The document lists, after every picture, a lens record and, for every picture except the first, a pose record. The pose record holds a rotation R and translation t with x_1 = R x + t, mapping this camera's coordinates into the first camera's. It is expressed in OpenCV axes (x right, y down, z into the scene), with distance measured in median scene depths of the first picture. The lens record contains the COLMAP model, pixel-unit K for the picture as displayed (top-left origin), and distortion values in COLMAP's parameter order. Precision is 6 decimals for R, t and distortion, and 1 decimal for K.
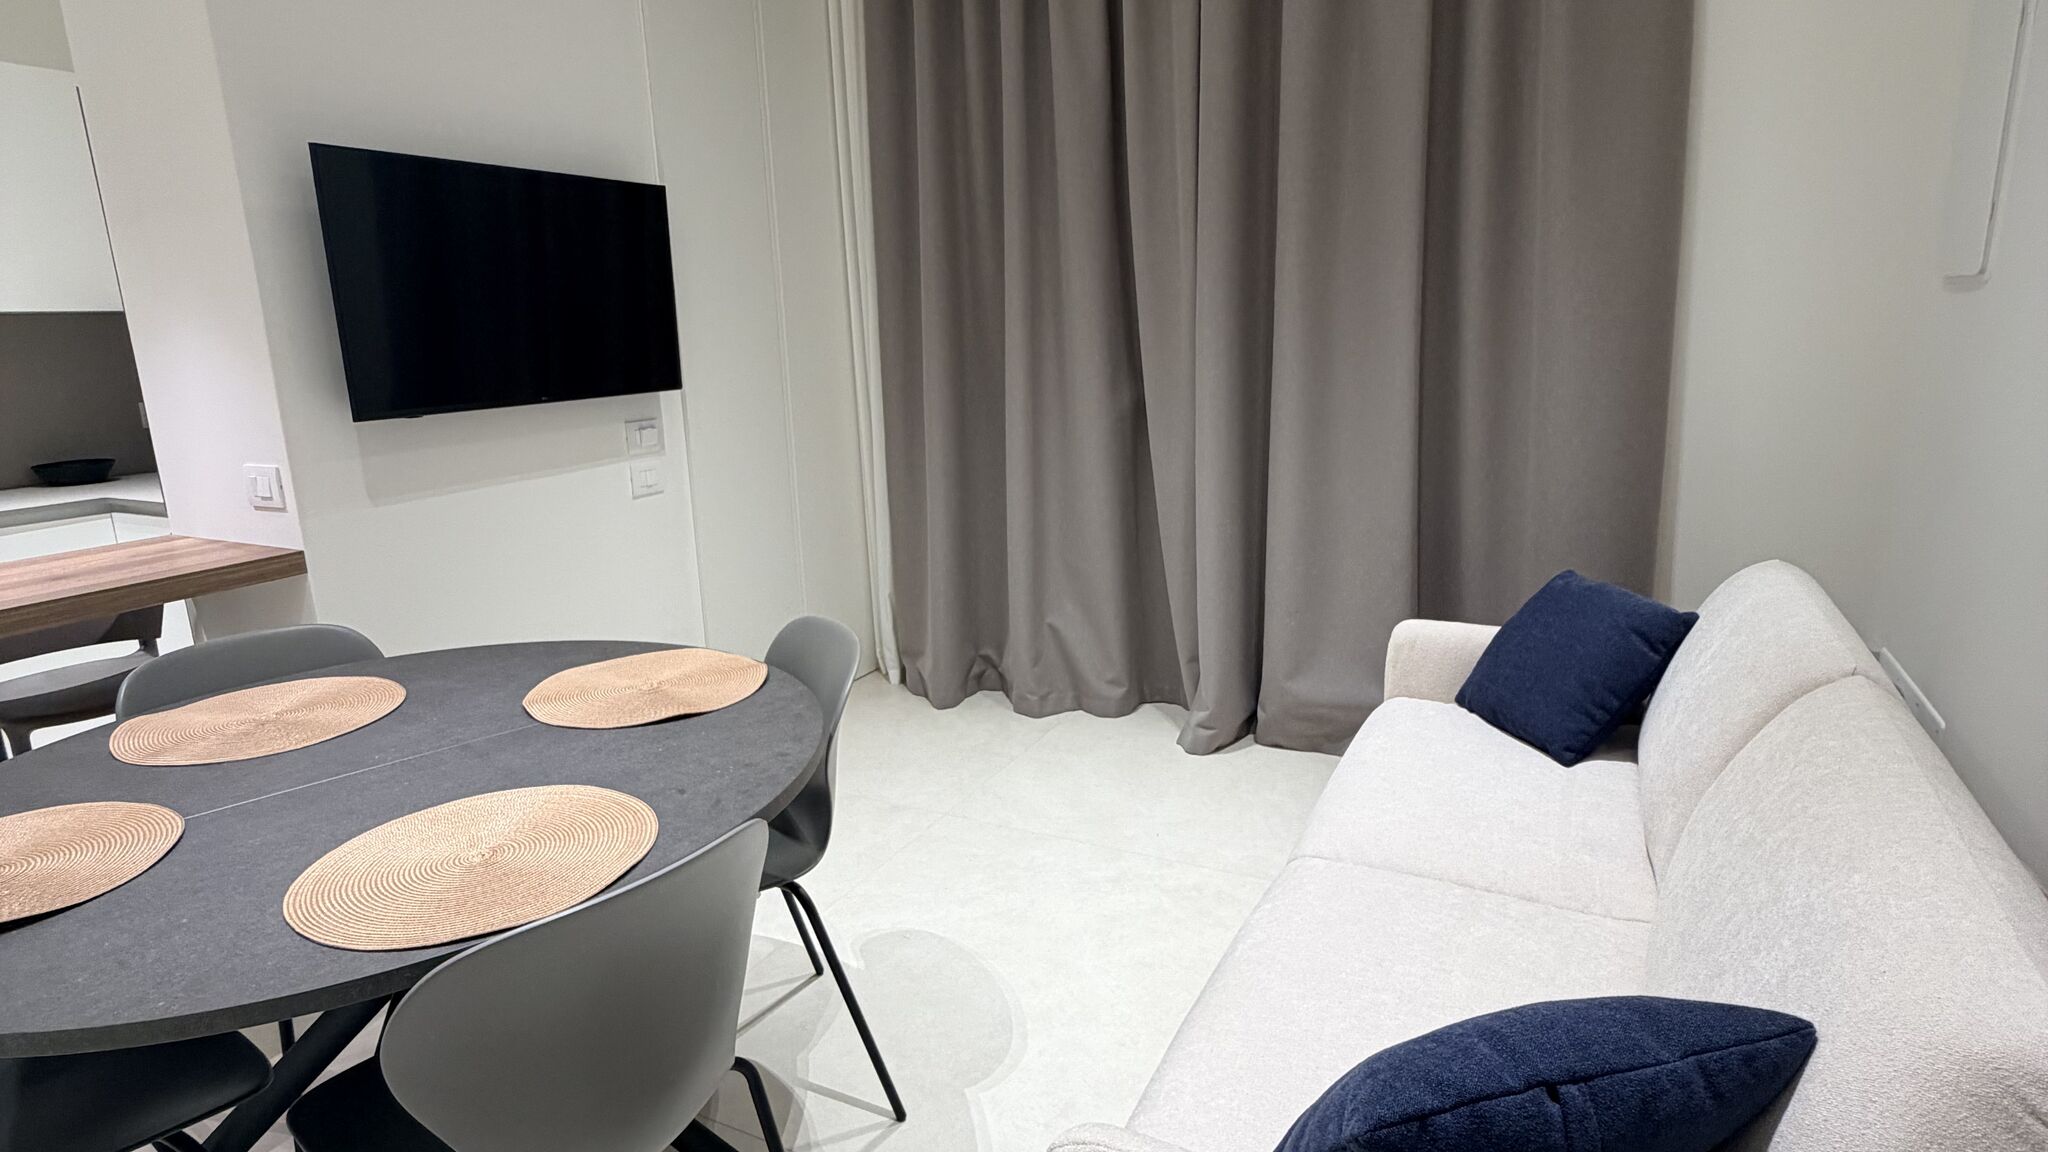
lens RADIAL K [[1093.1, 0, 1025.7], [0, 1093.1, 565.2], [0, 0, 1]] dist [-0.002452, 0.001454]
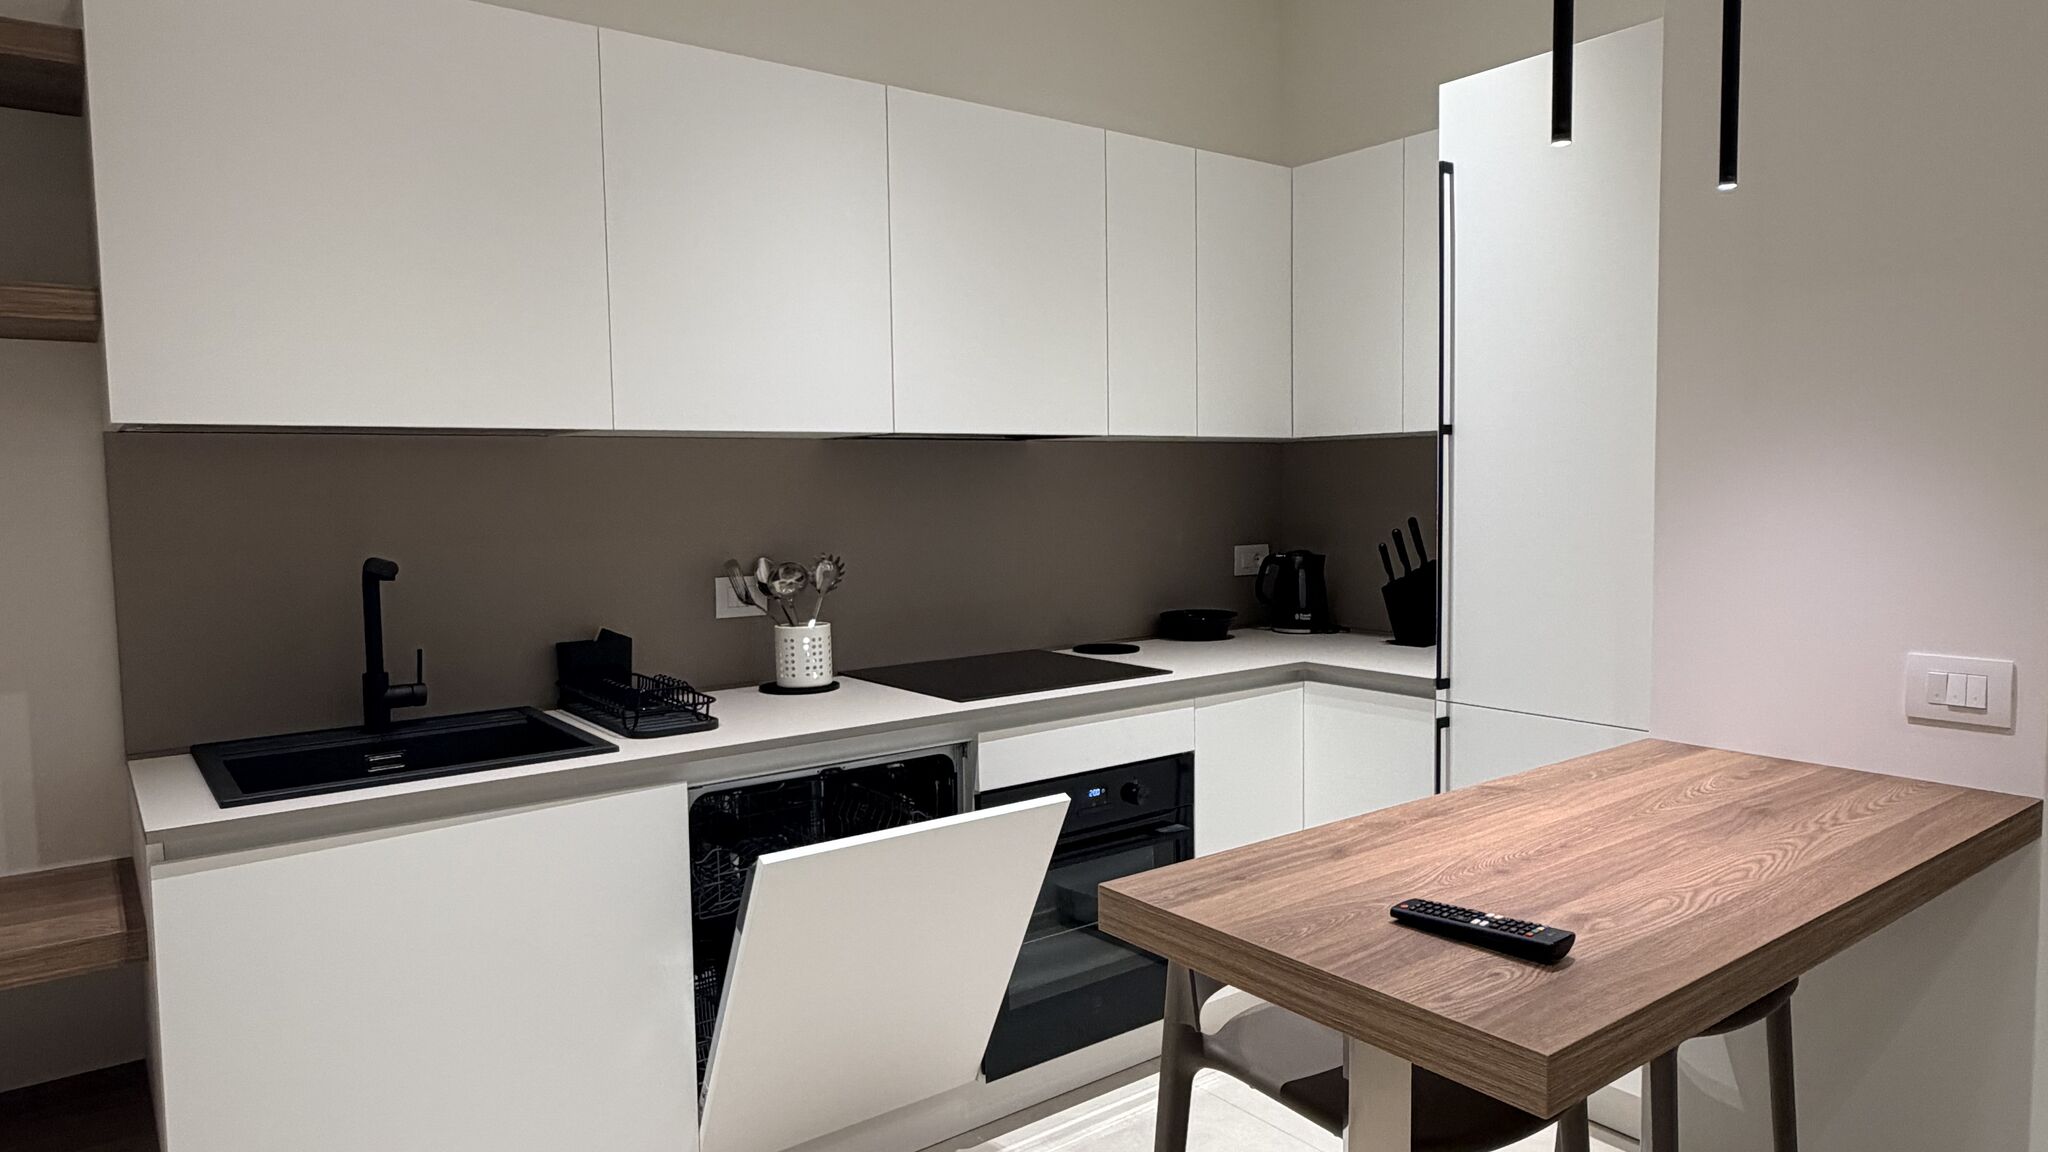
lens RADIAL K [[1266.7, 0, 1023.2], [0, 1266.7, 568.1], [0, 0, 1]] dist [-0.001456, -0.006598]
pose [[0.898650, 0.046663, -0.436178, -0.837180], [-0.108862, 0.986944, -0.118702, 0.004508], [0.424944, 0.154155, 0.891997, 0.090959]]
